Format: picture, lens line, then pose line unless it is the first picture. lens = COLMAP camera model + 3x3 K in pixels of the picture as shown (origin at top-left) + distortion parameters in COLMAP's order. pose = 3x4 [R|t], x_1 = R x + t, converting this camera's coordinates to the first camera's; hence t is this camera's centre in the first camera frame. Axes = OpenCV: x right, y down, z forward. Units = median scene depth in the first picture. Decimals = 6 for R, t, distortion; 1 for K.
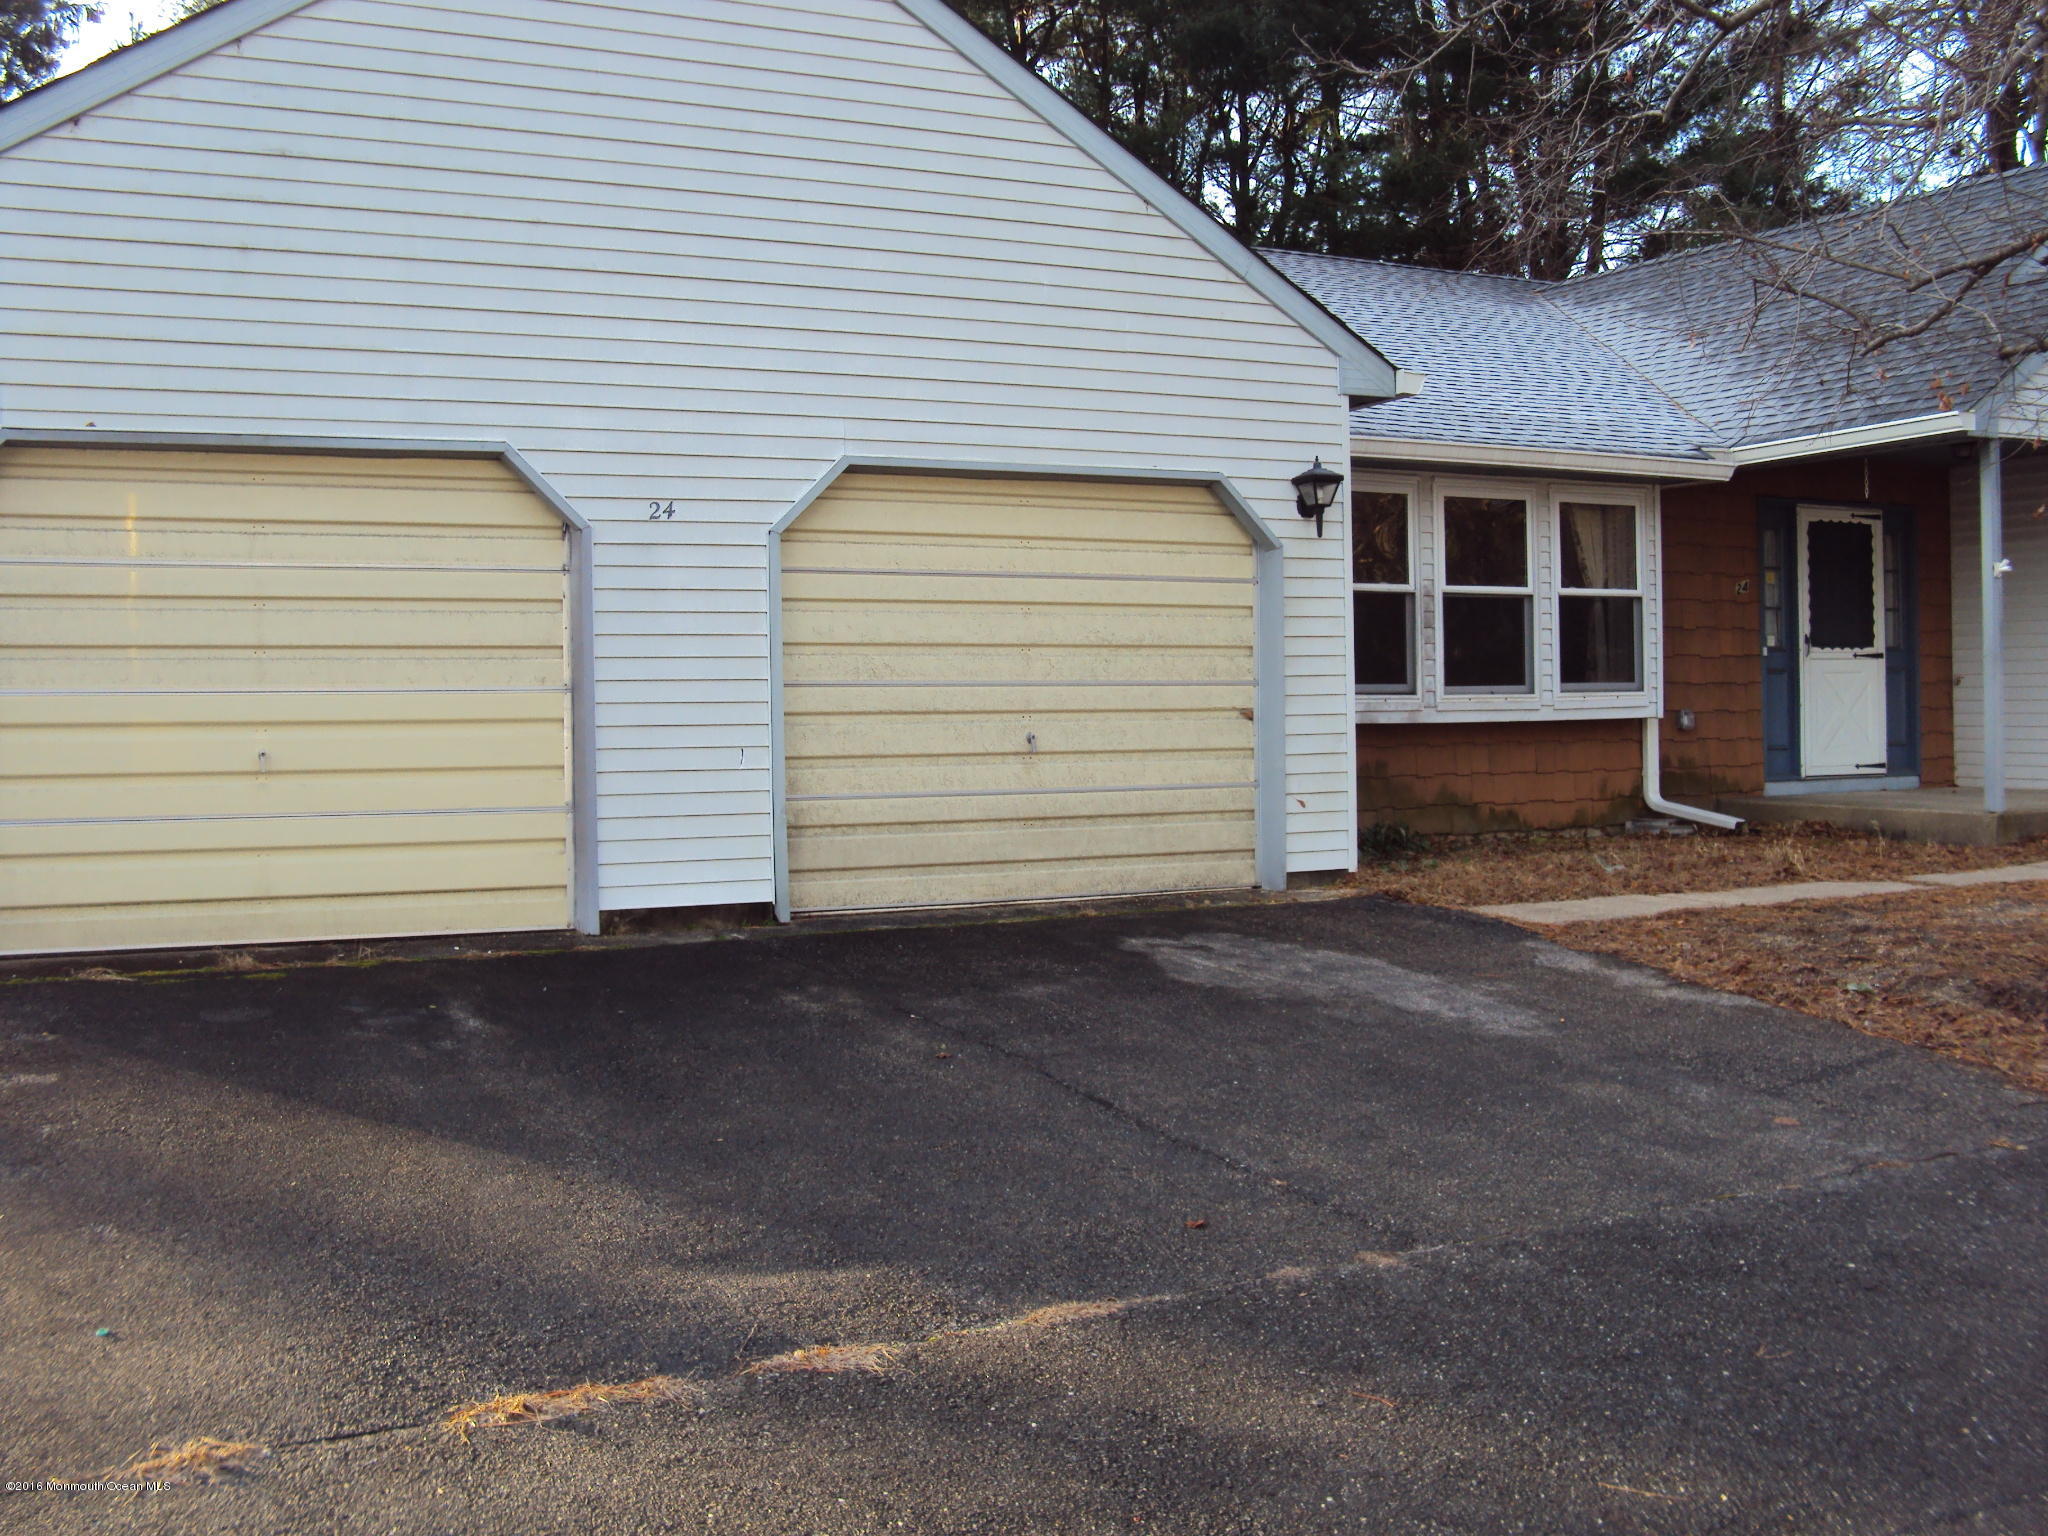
lens RADIAL K [[2145.7, 0, 1021.8], [0, 2145.7, 710.2], [0, 0, 1]] dist [-0.200284, 0.260933]
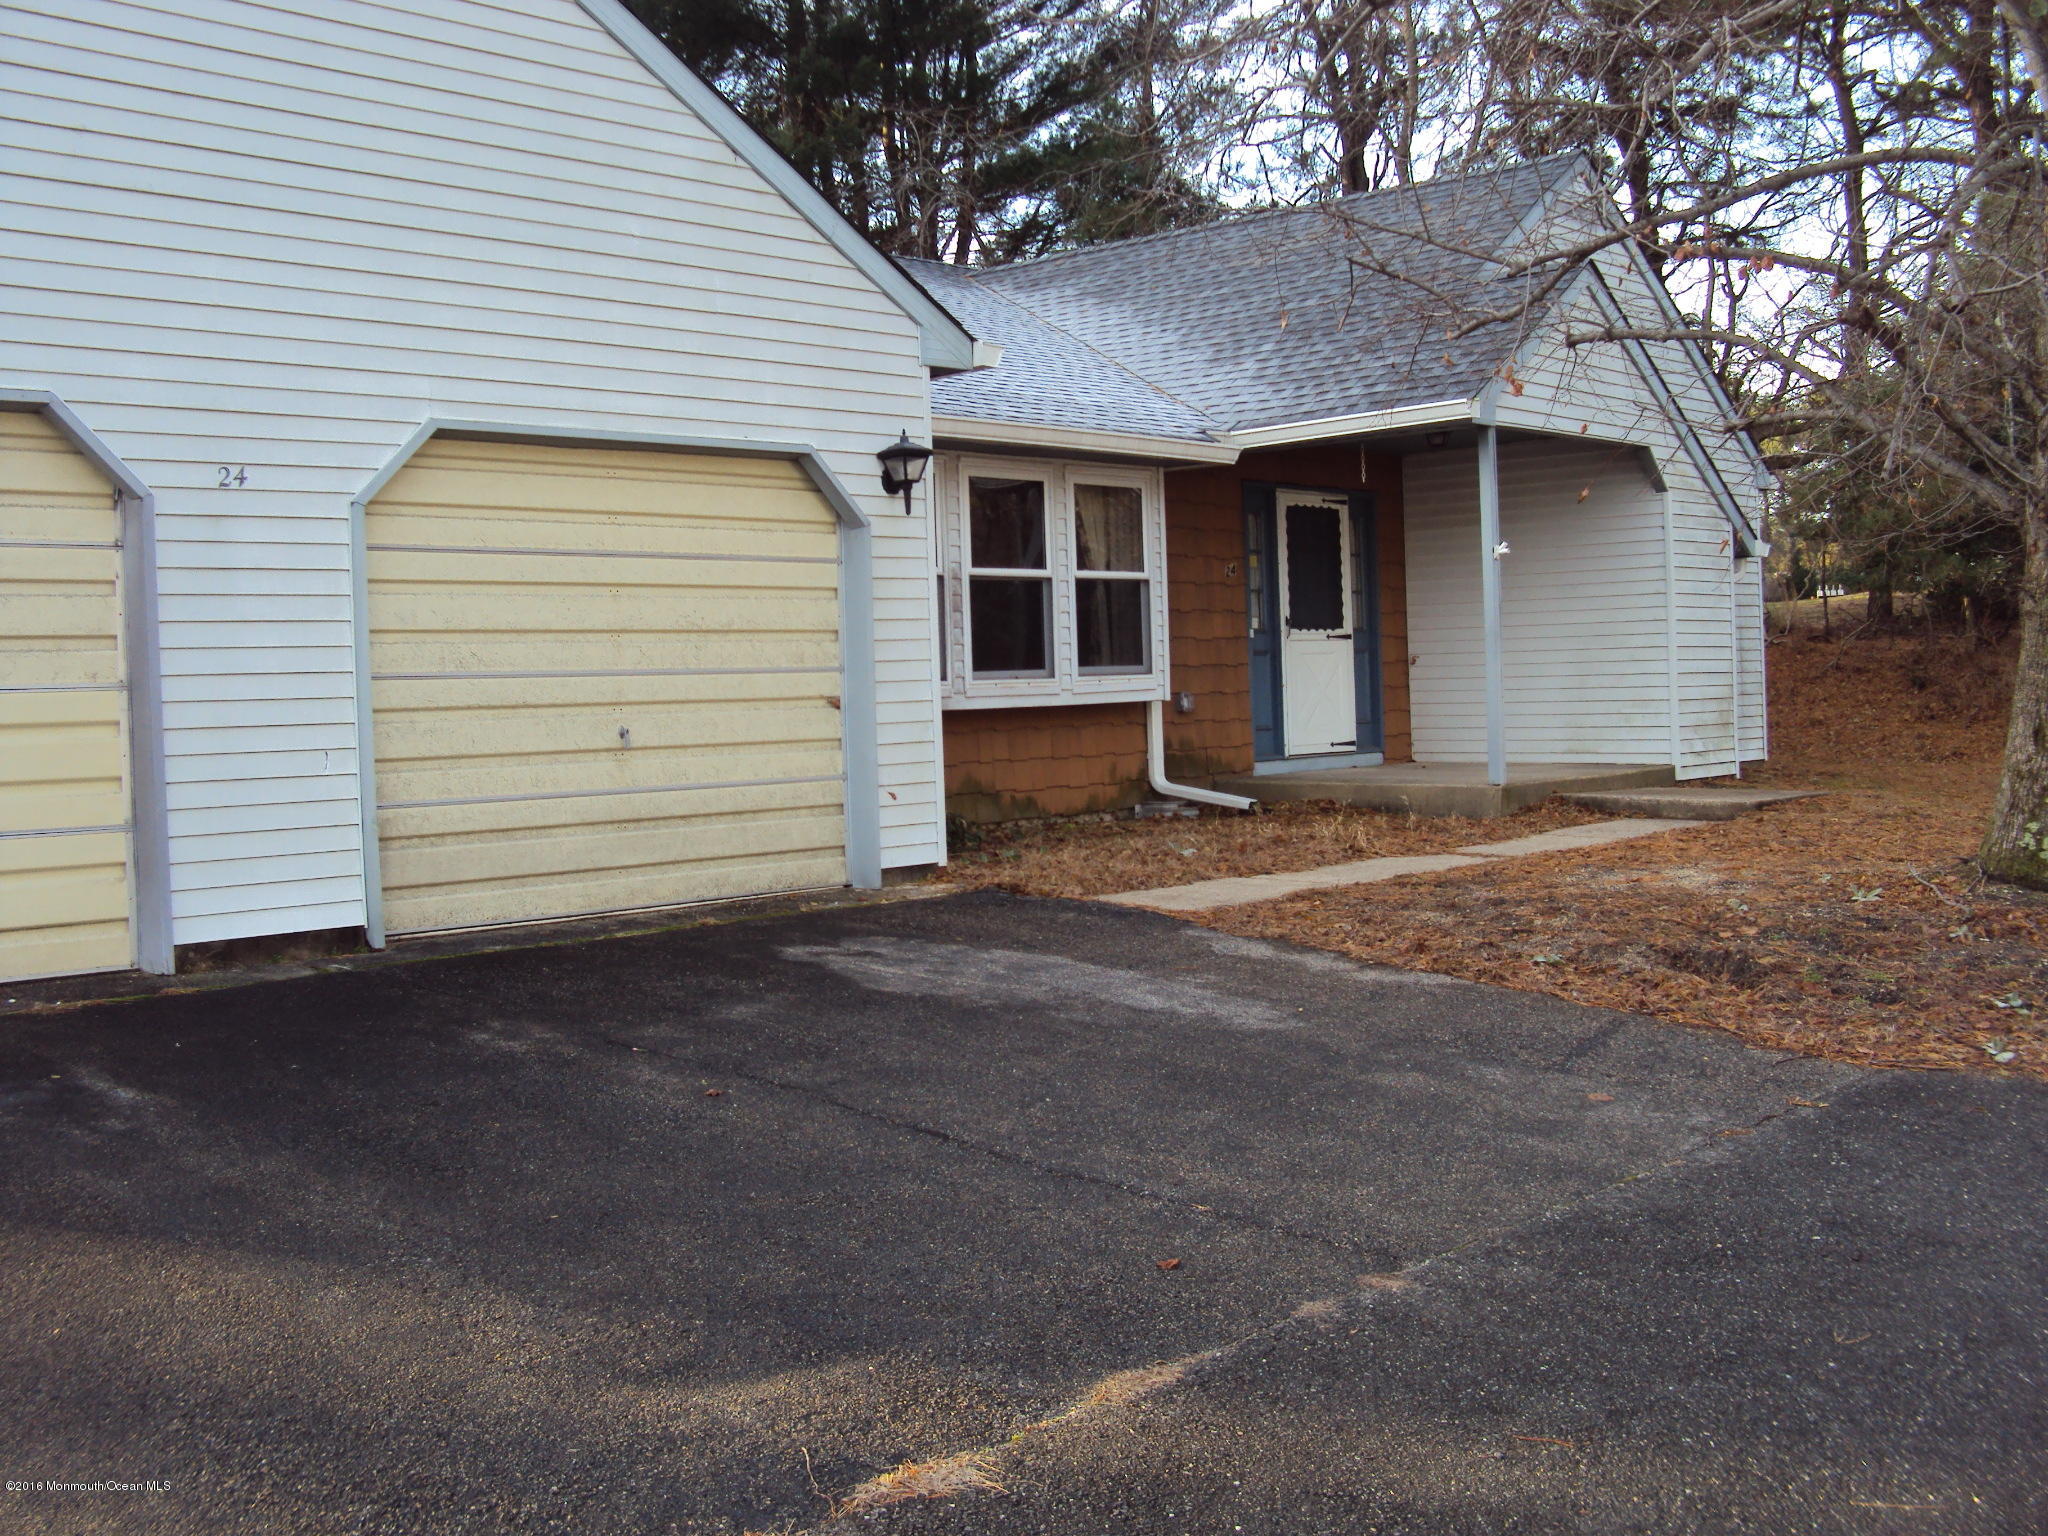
lens RADIAL K [[2145.7, 0, 1021.8], [0, 2145.7, 710.2], [0, 0, 1]] dist [-0.200284, 0.260933]
pose [[0.945013, -0.019619, 0.326444, -0.125854], [0.018665, 0.999807, 0.006054, 0.001087], [-0.326500, 0.000372, 0.945197, 0.084255]]
